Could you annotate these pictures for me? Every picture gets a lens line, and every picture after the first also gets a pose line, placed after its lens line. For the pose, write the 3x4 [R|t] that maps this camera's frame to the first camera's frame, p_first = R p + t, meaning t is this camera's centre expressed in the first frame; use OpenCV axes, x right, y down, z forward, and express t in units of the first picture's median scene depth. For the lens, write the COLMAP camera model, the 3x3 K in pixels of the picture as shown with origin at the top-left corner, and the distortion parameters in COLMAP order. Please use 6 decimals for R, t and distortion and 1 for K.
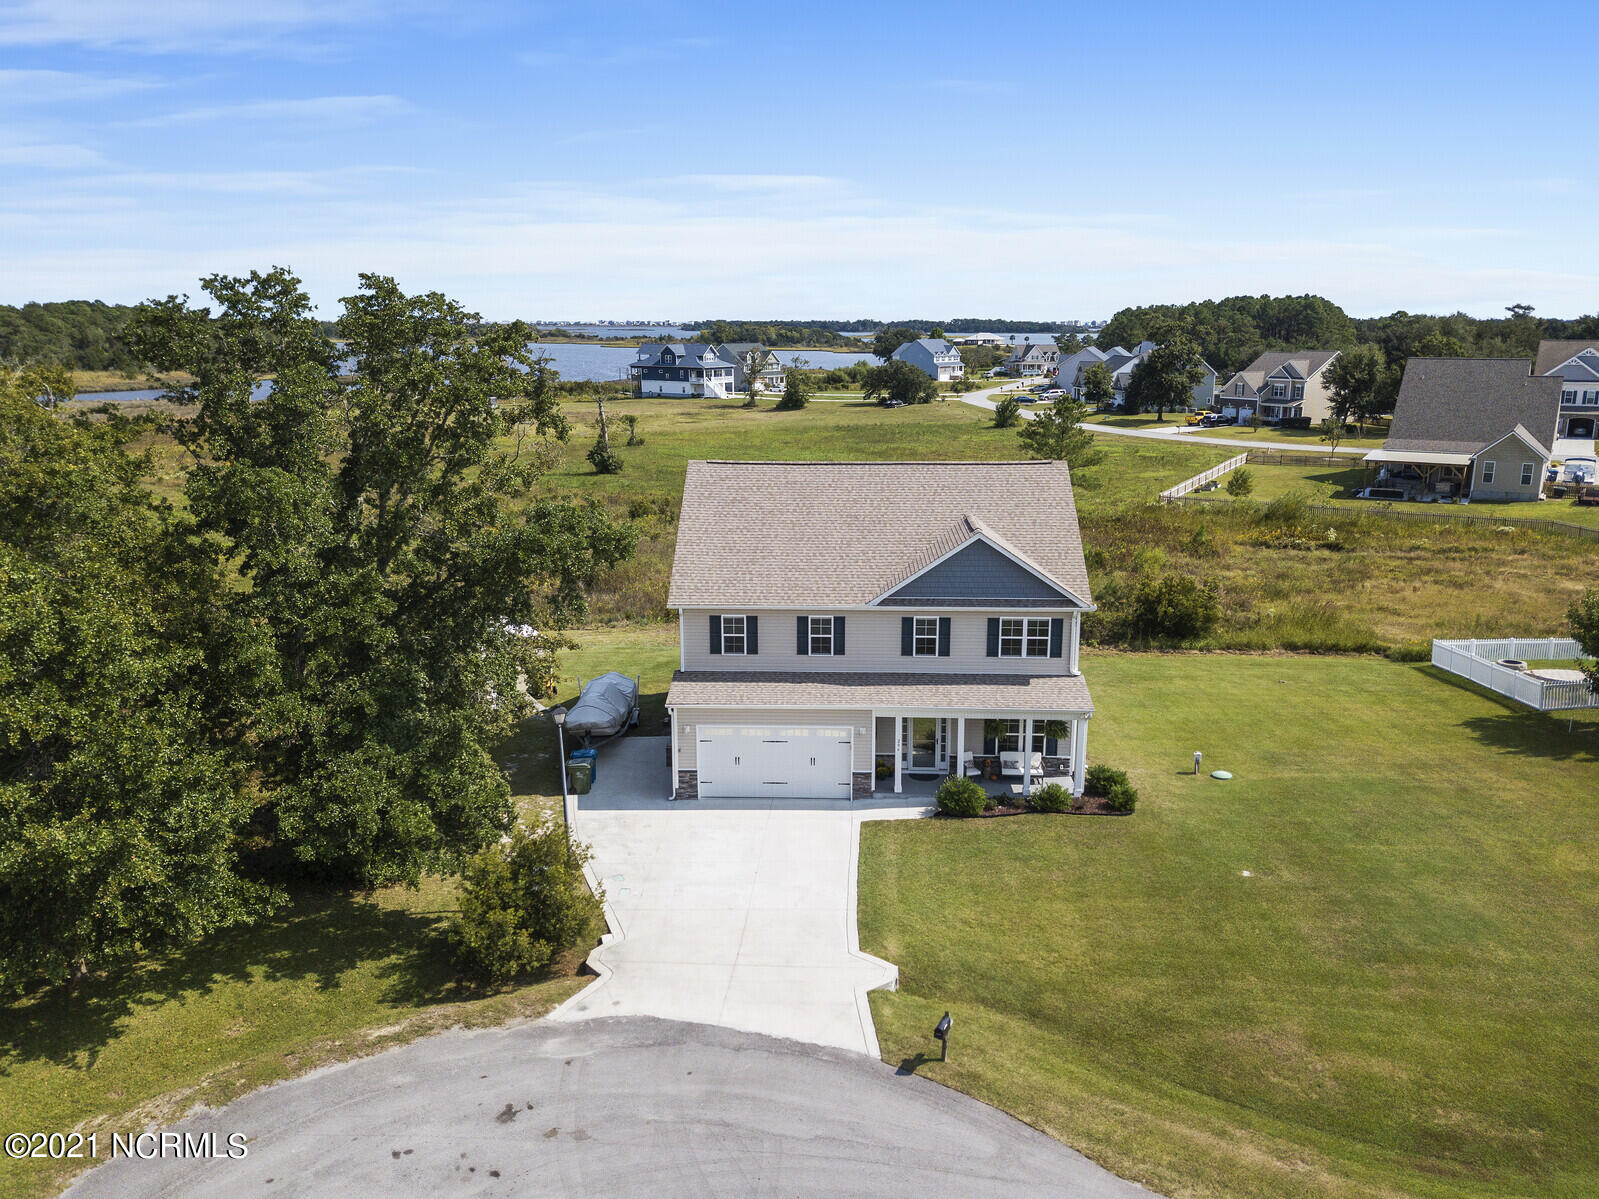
lens RADIAL K [[1210.2, 0, 799.5], [0, 1210.2, 599.5], [0, 0, 1]] dist [0.026469, -0.008143]
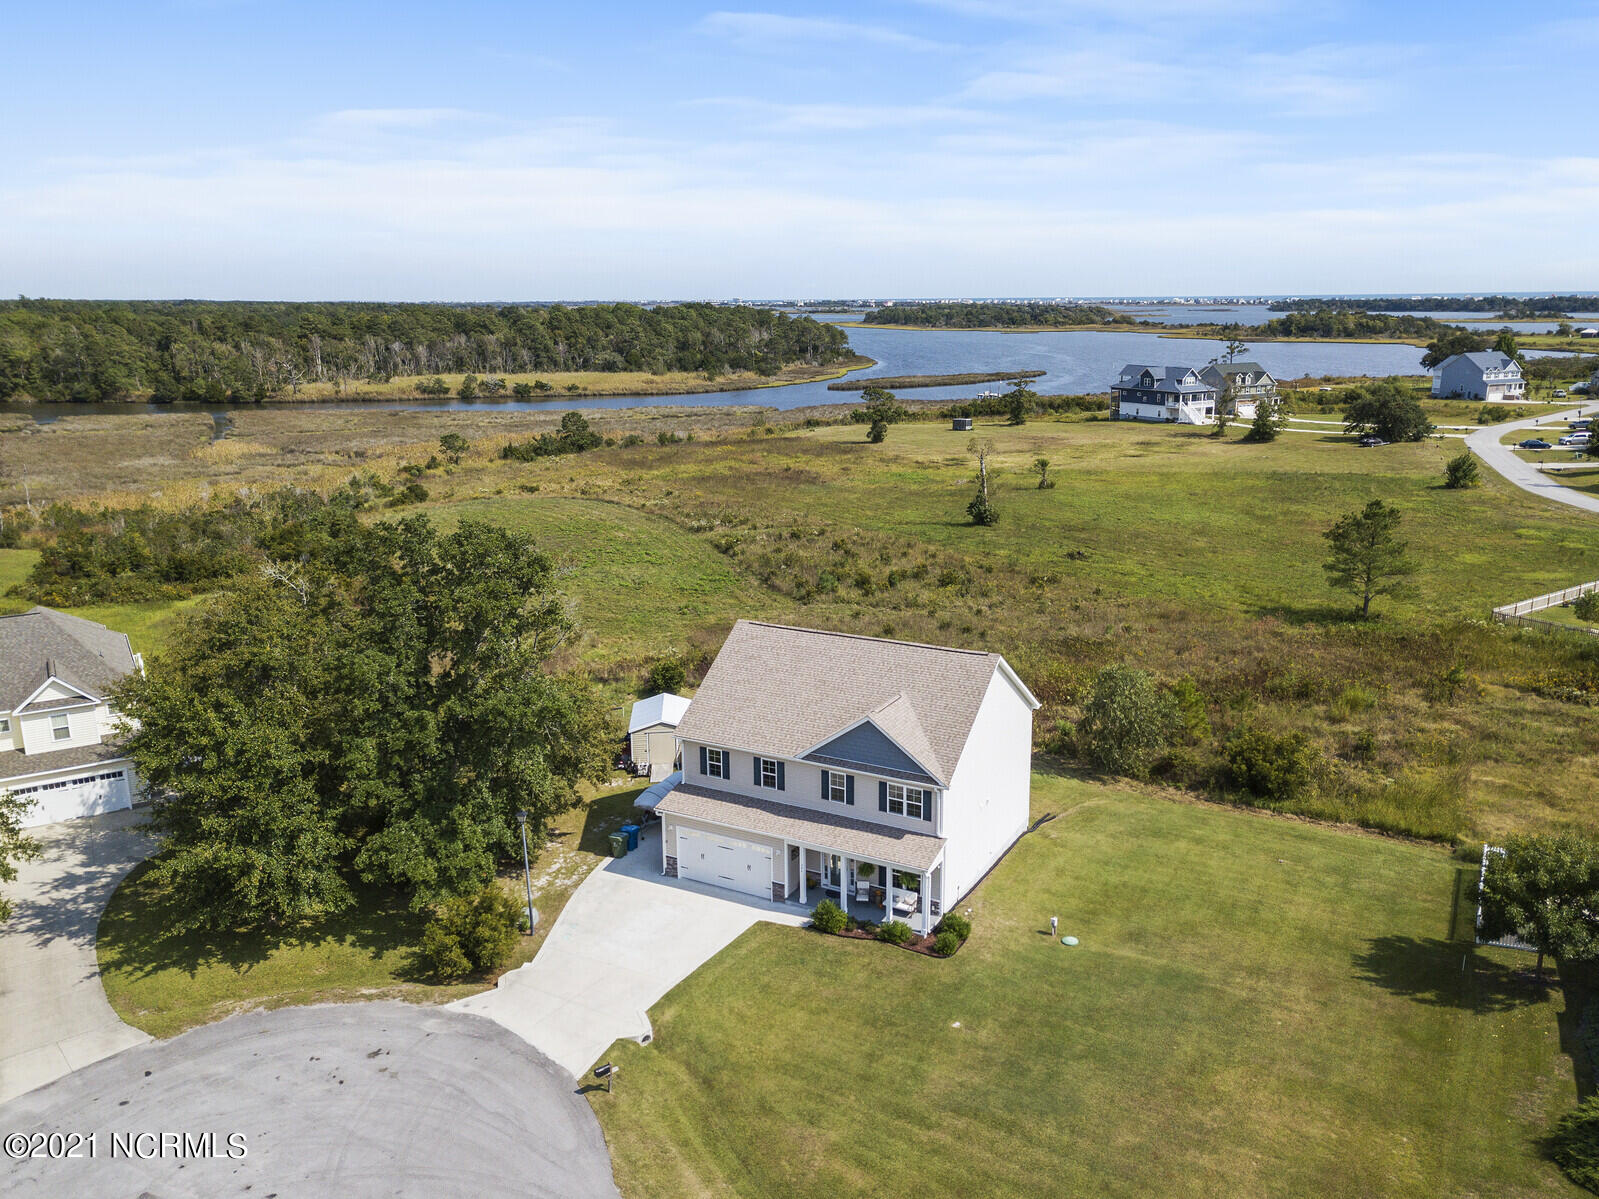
lens RADIAL K [[1283.7, 0, 805.8], [0, 1283.7, 563.4], [0, 0, 1]] dist [0.011771, 0.005551]
pose [[0.887043, 0.079747, -0.454747, 0.684077], [-0.082583, 0.996491, 0.013663, -0.226000], [0.454240, 0.025435, 0.890516, -0.250733]]
